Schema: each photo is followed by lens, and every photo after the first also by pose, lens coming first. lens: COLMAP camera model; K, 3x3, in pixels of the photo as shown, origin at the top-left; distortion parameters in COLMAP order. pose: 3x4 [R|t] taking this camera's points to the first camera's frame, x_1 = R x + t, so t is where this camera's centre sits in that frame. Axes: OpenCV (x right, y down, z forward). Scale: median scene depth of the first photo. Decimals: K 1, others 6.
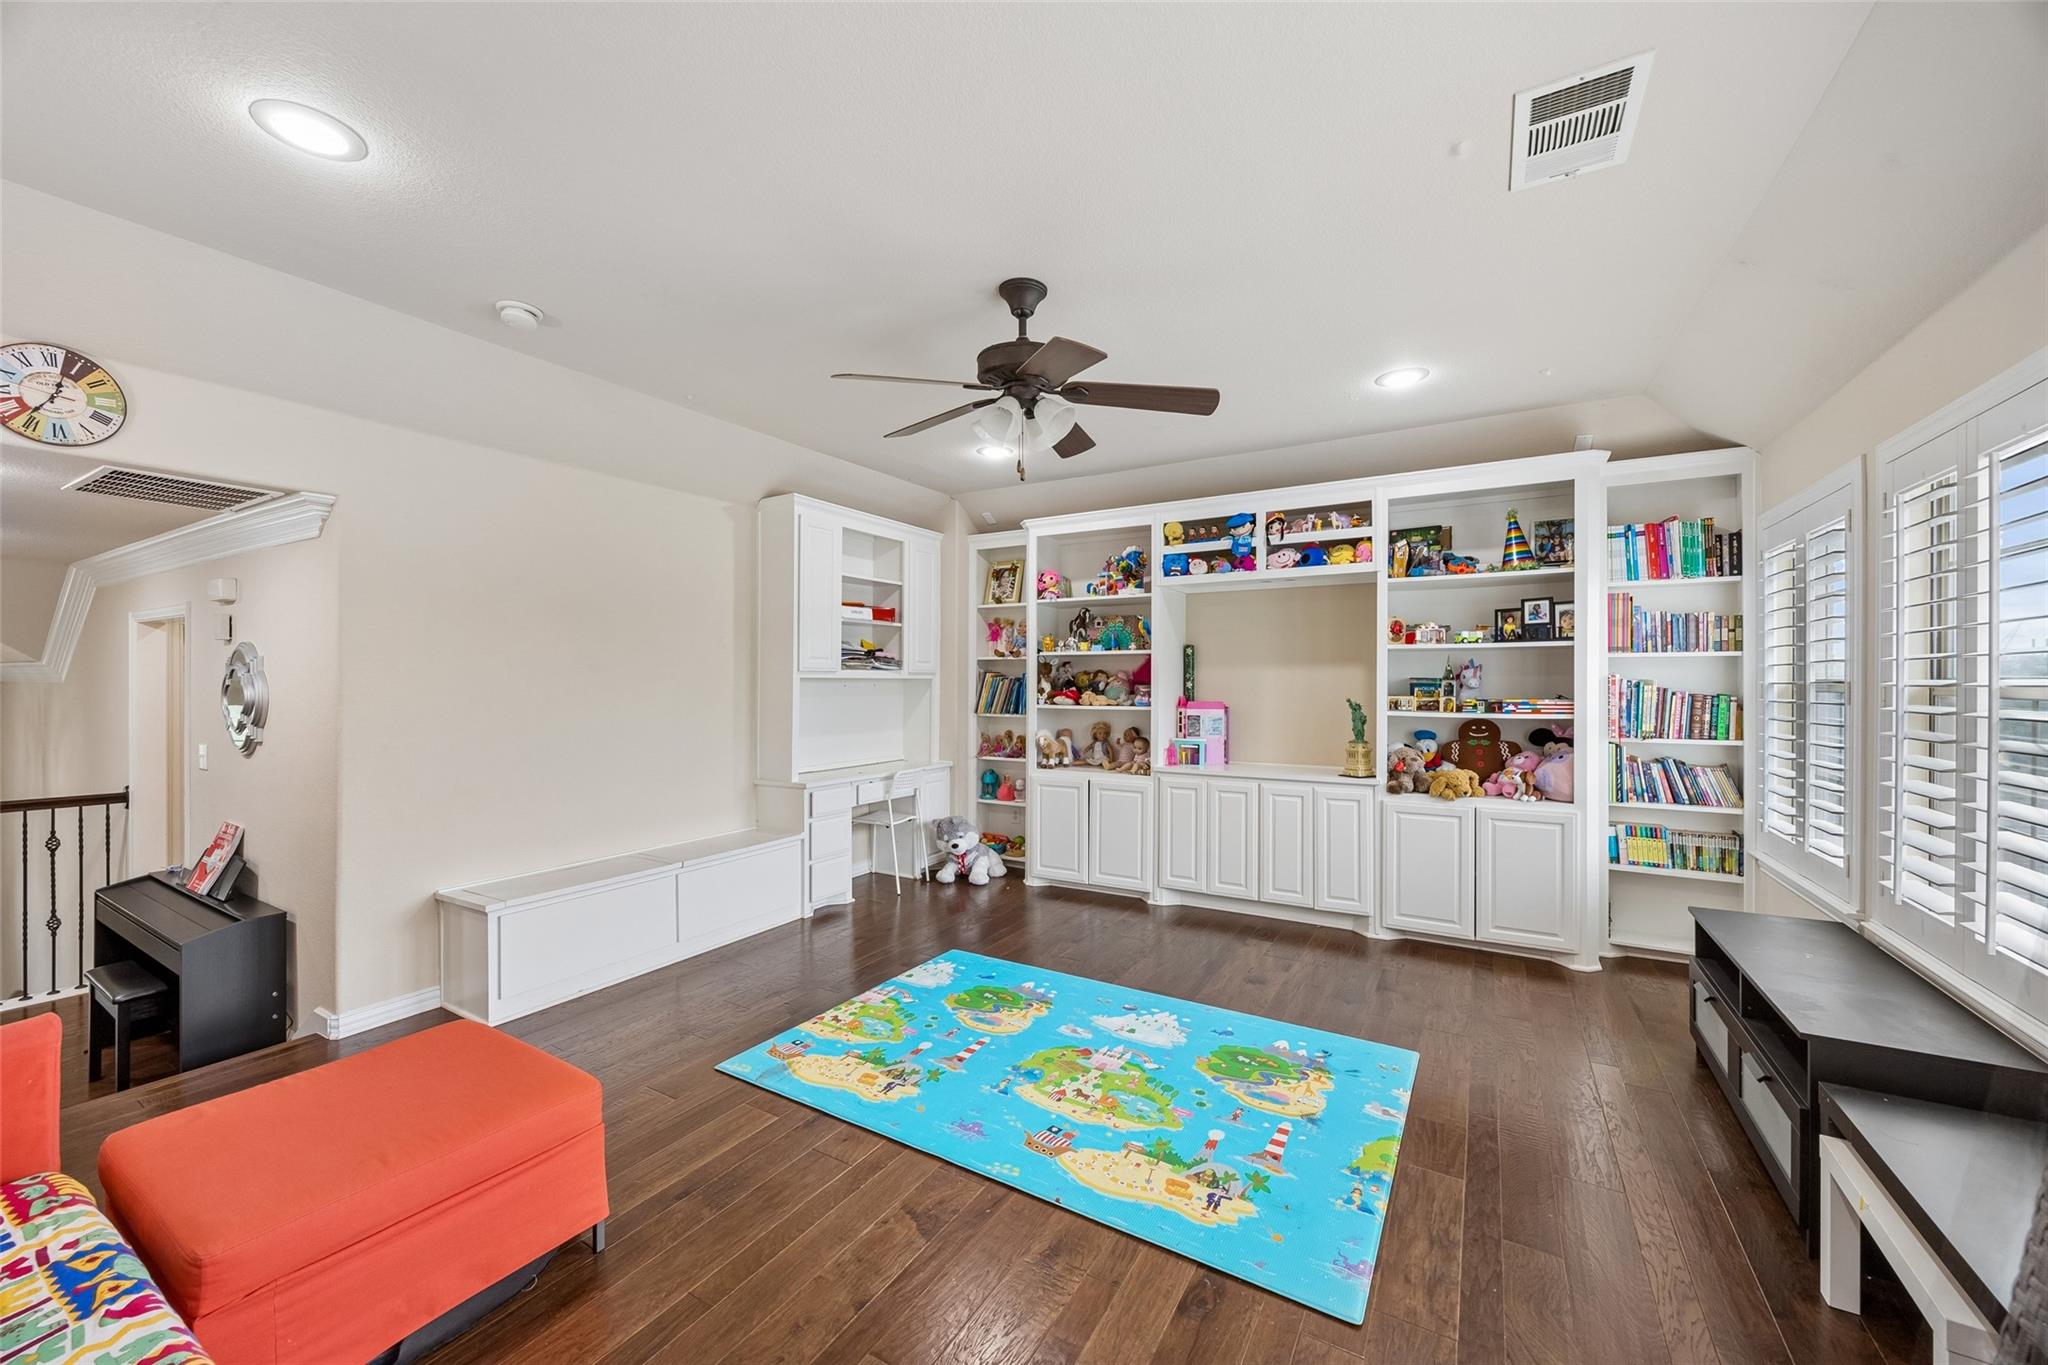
lens RADIAL K [[782.2, 0, 1017.3], [0, 782.2, 682.8], [0, 0, 1]] dist [-0.004452, -0.000043]
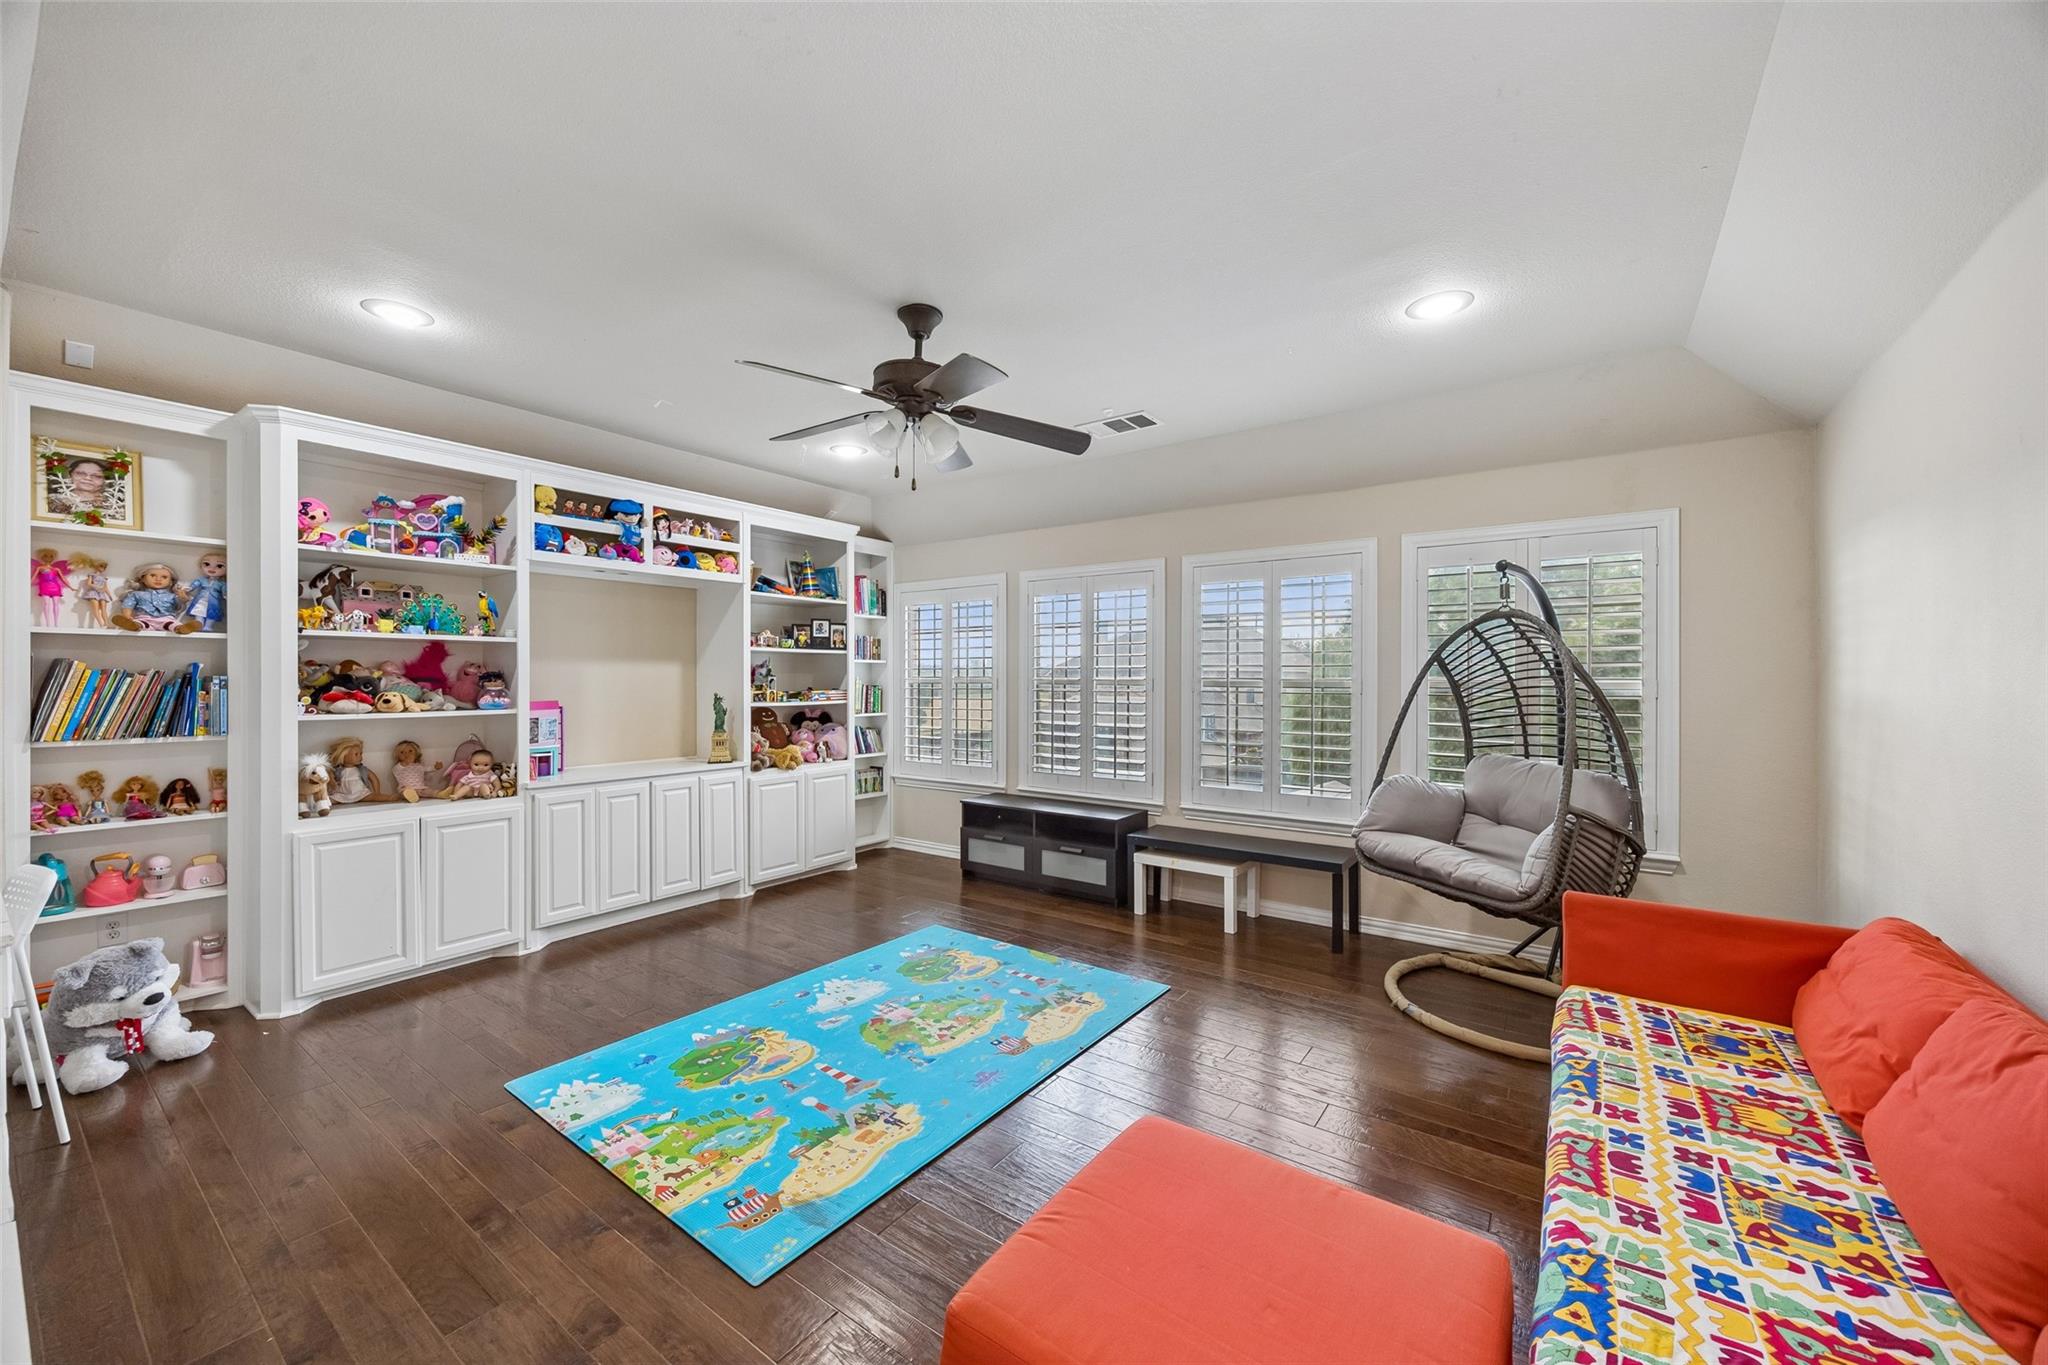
lens RADIAL K [[782.2, 0, 1019.7], [0, 782.2, 680.6], [0, 0, 1]] dist [-0.004452, -0.000043]
pose [[0.084516, -0.004916, 0.996410, -0.671137], [-0.000569, 0.999987, 0.004982, -0.003377], [-0.996422, -0.000988, 0.084513, 0.489943]]
